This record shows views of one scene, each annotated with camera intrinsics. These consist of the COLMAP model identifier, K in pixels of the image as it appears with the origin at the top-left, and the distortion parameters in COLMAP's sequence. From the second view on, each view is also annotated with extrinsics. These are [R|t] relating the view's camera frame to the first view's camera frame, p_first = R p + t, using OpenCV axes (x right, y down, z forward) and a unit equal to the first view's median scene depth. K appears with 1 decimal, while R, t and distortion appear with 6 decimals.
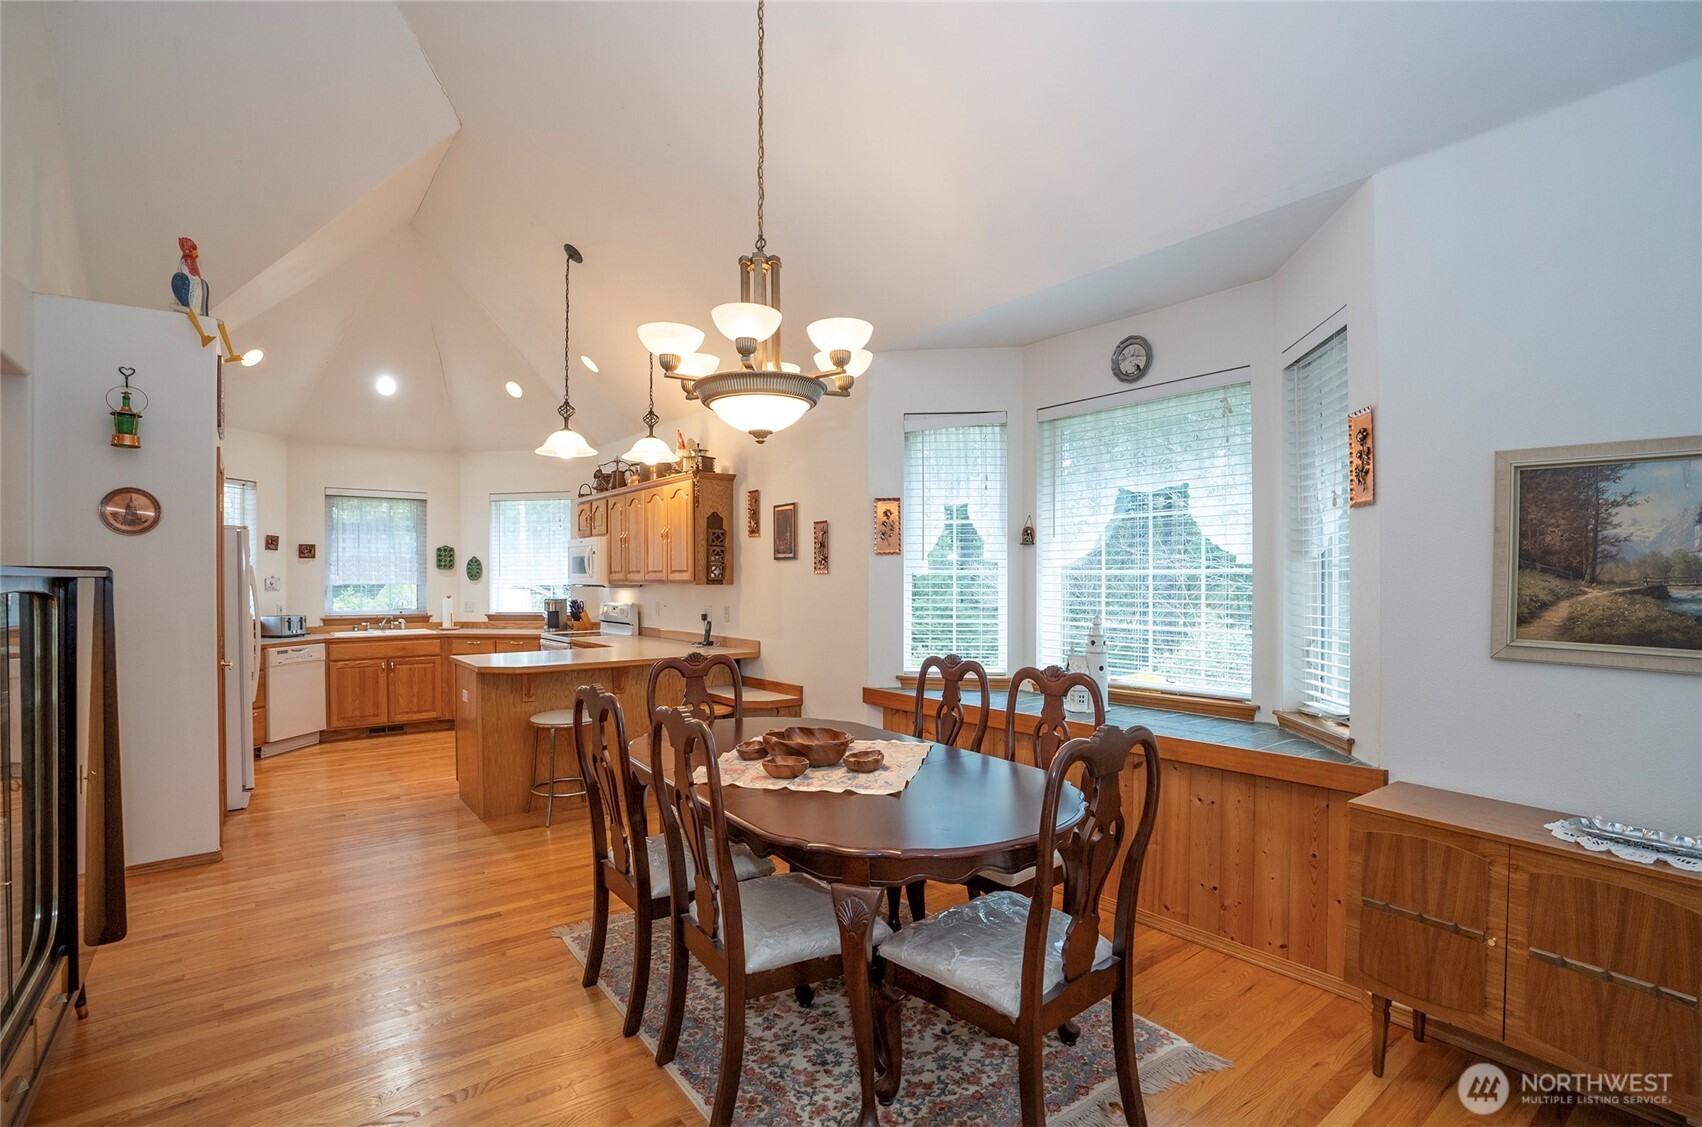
lens RADIAL K [[812.7, 0, 851.8], [0, 812.7, 574.5], [0, 0, 1]] dist [-0.064653, 0.025084]
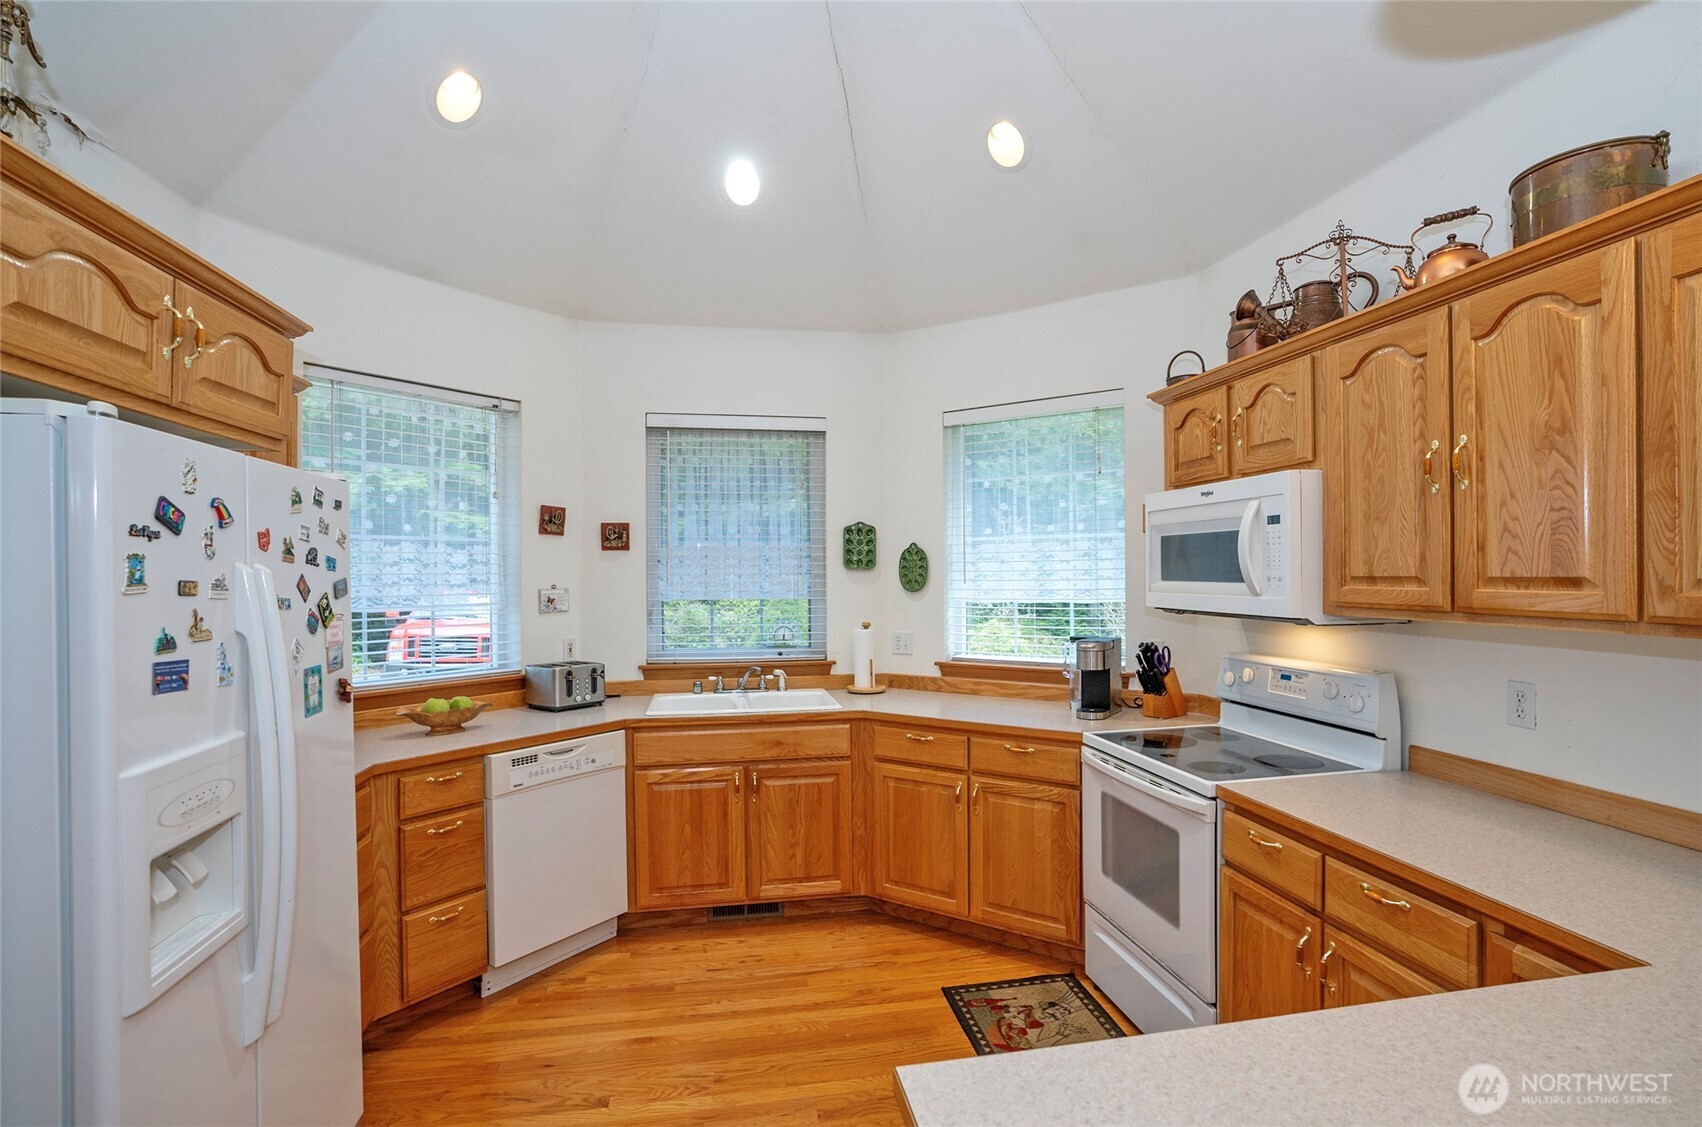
lens RADIAL K [[812.7, 0, 851.8], [0, 812.7, 574.5], [0, 0, 1]] dist [-0.064653, 0.025084]
pose [[0.888735, -0.001834, -0.458417, -0.304158], [0.004620, 0.999977, 0.004956, -0.006331], [0.458397, -0.006522, 0.888723, 0.595548]]
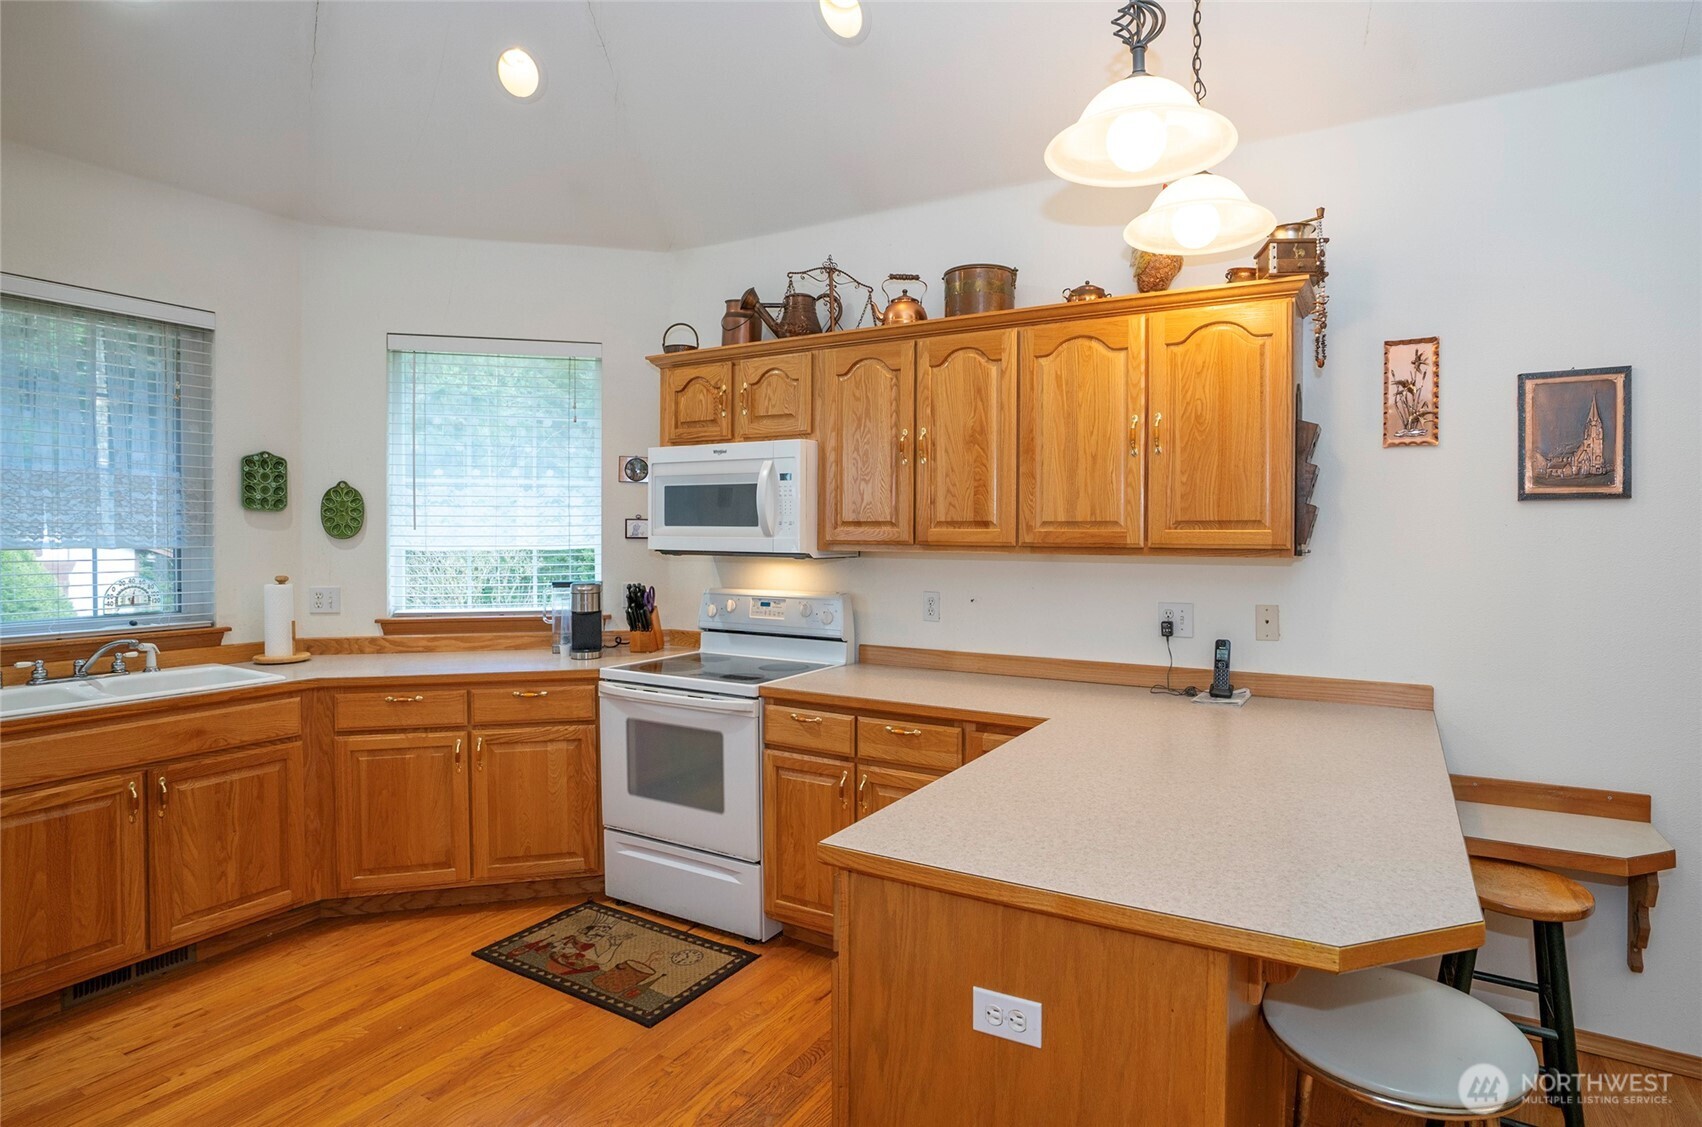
lens RADIAL K [[885.1, 0, 914.9], [0, 885.1, 551.3], [0, 0, 1]] dist [-0.067131, 0.034446]
pose [[0.915640, -0.000112, 0.401998, -0.417079], [-0.009268, 0.999728, 0.021387, 0.001716], [-0.401891, -0.023308, 0.915391, 0.518788]]
